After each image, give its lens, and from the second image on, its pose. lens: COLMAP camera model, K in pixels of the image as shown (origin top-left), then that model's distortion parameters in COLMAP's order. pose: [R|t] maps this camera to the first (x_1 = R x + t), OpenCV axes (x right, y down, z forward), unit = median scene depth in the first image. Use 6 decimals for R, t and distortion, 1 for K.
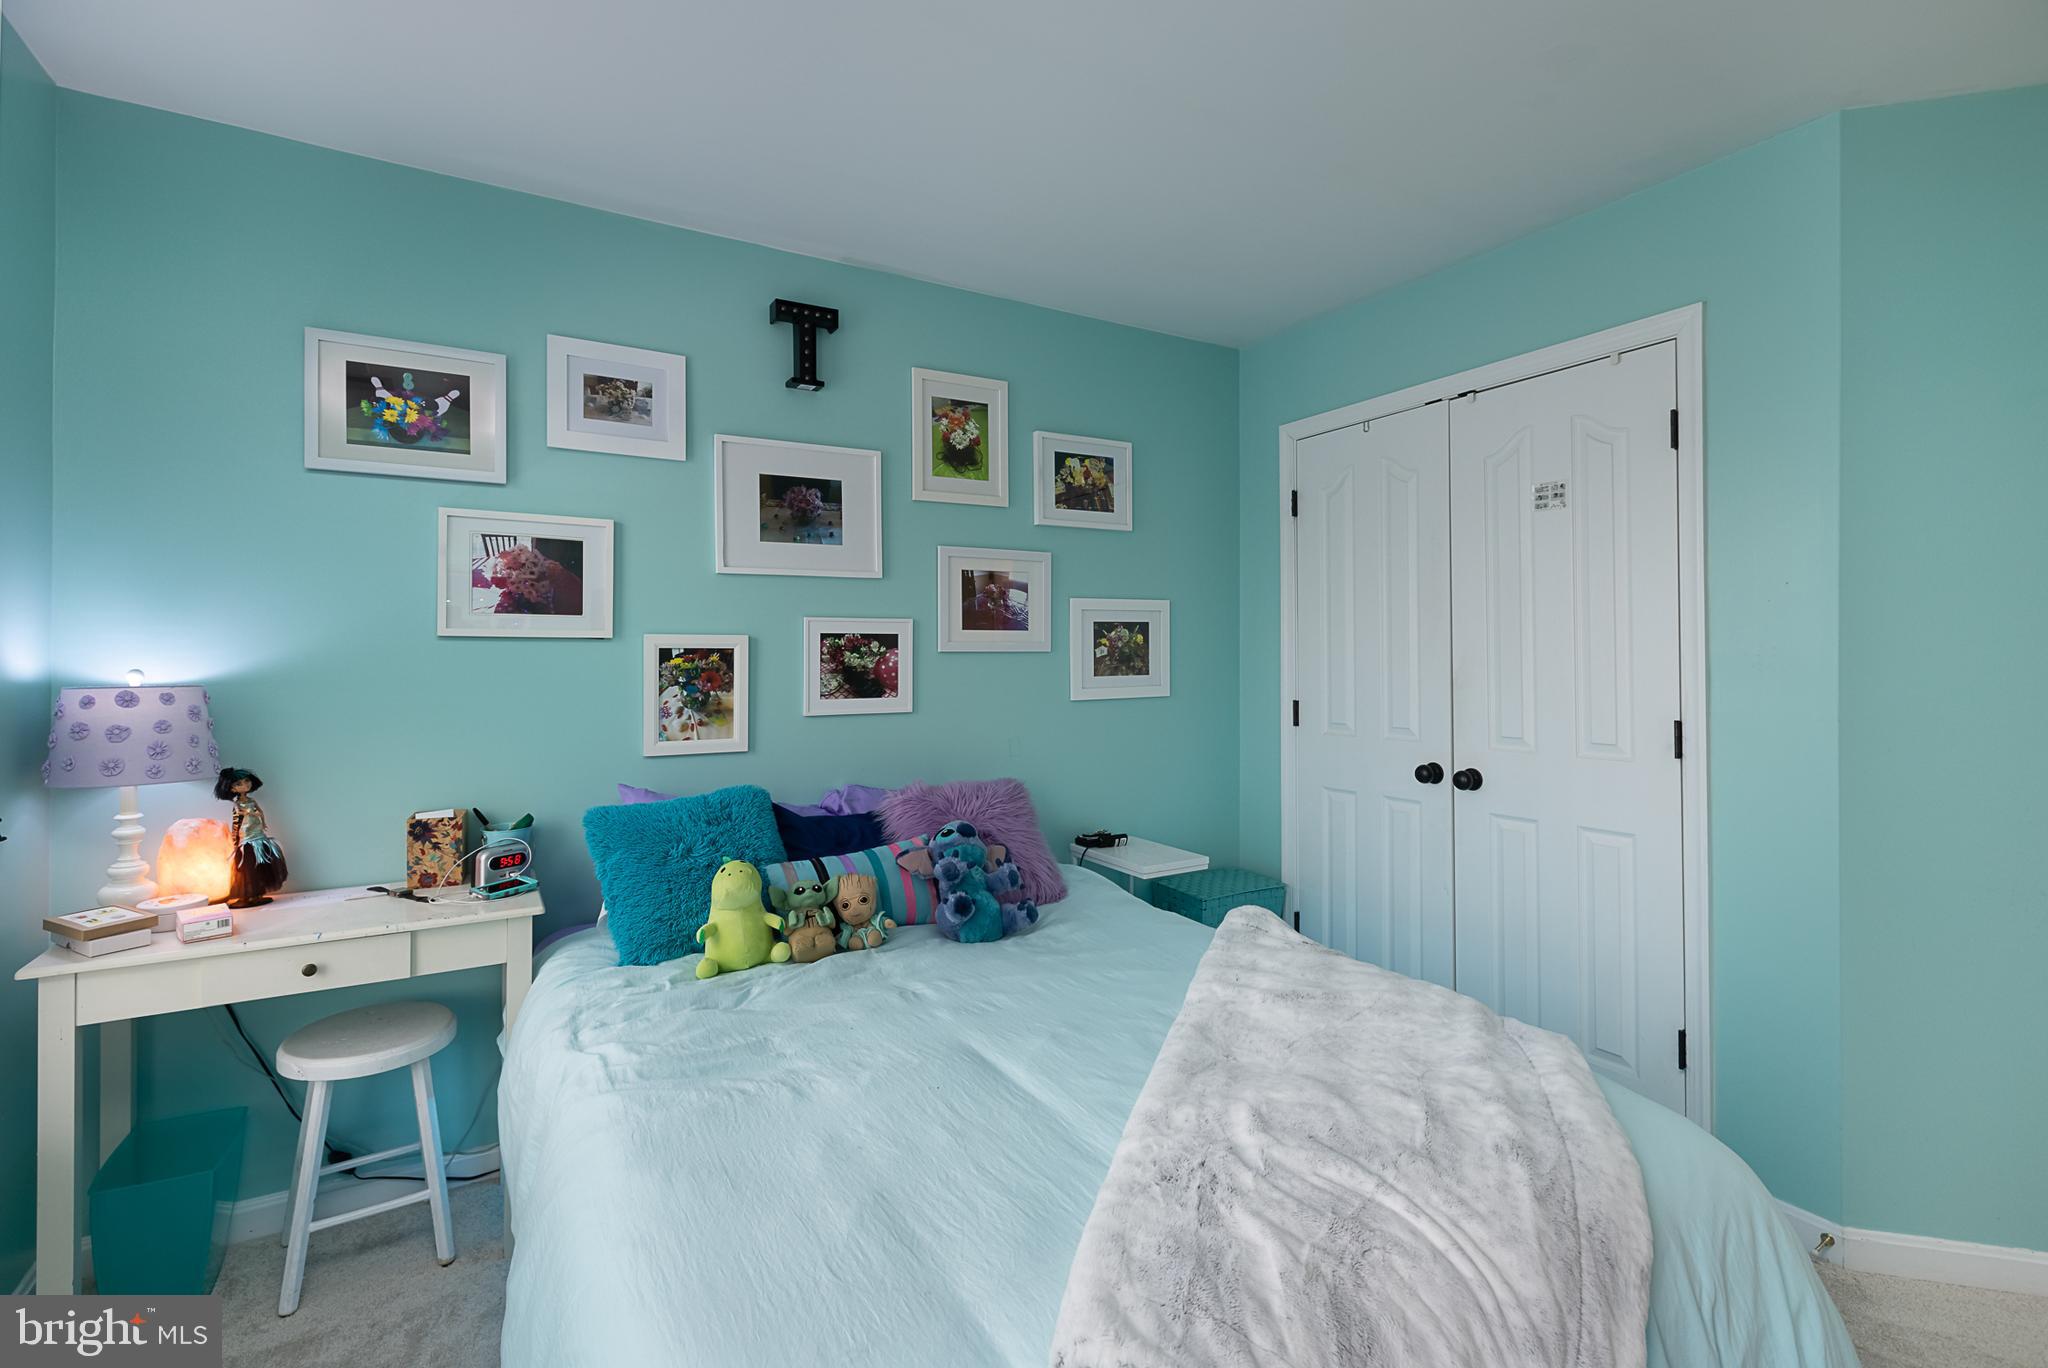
lens RADIAL K [[920.3, 0, 1029.1], [0, 920.3, 655.1], [0, 0, 1]] dist [-0.000684, -0.000444]
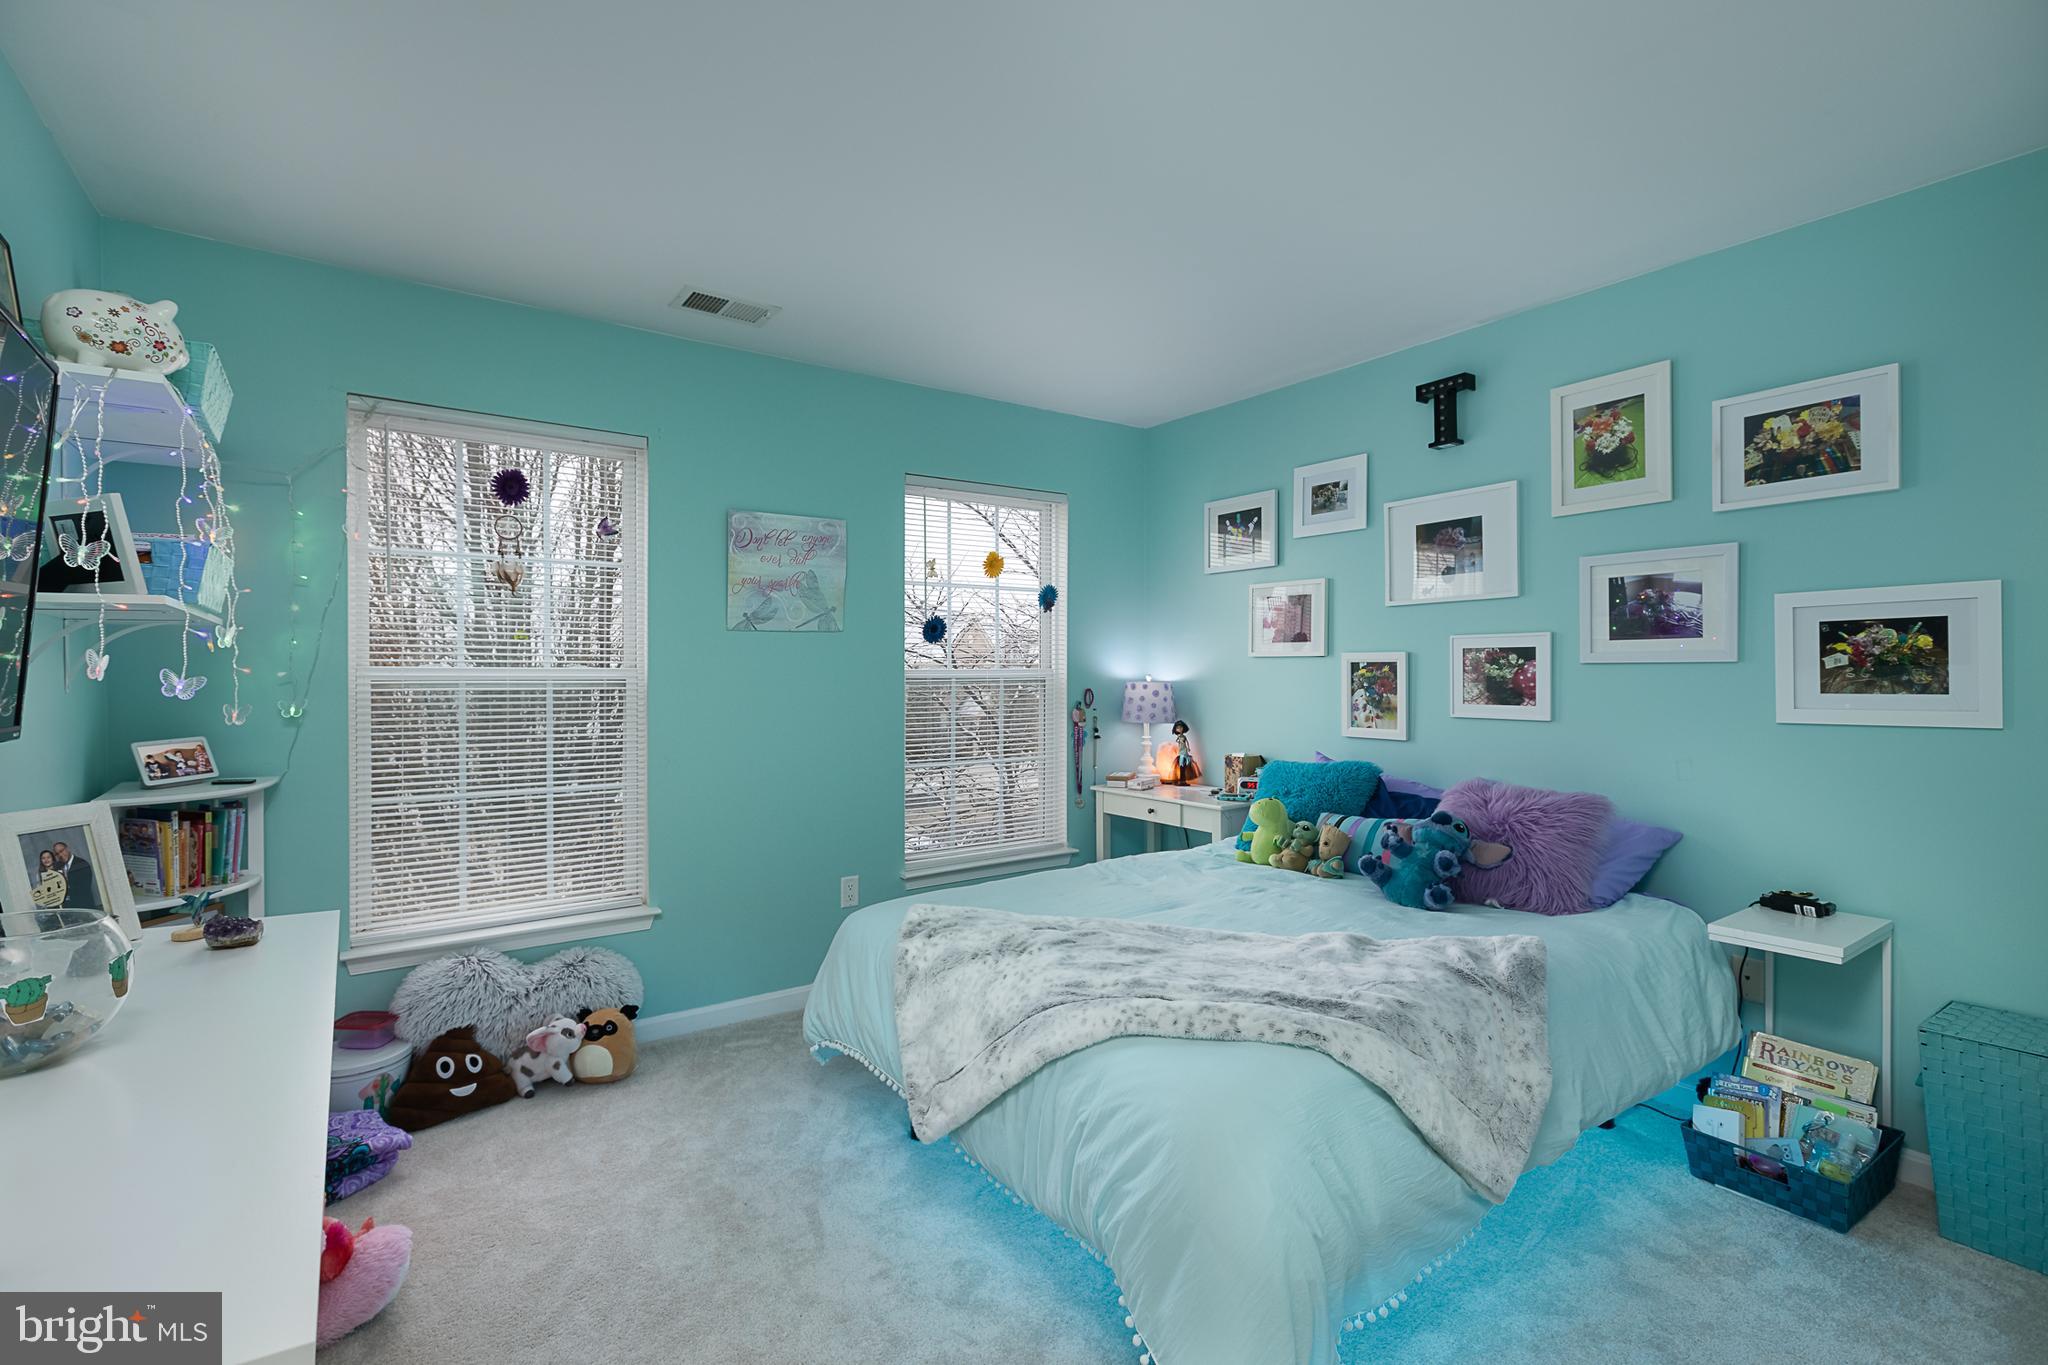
lens RADIAL K [[911.9, 0, 1024.6], [0, 911.9, 678.2], [0, 0, 1]] dist [0.002697, -0.000498]
pose [[0.099315, 0.012183, -0.994982, 0.851625], [0.006165, 0.999898, 0.012859, -0.003692], [0.995037, -0.007412, 0.099229, 0.305874]]
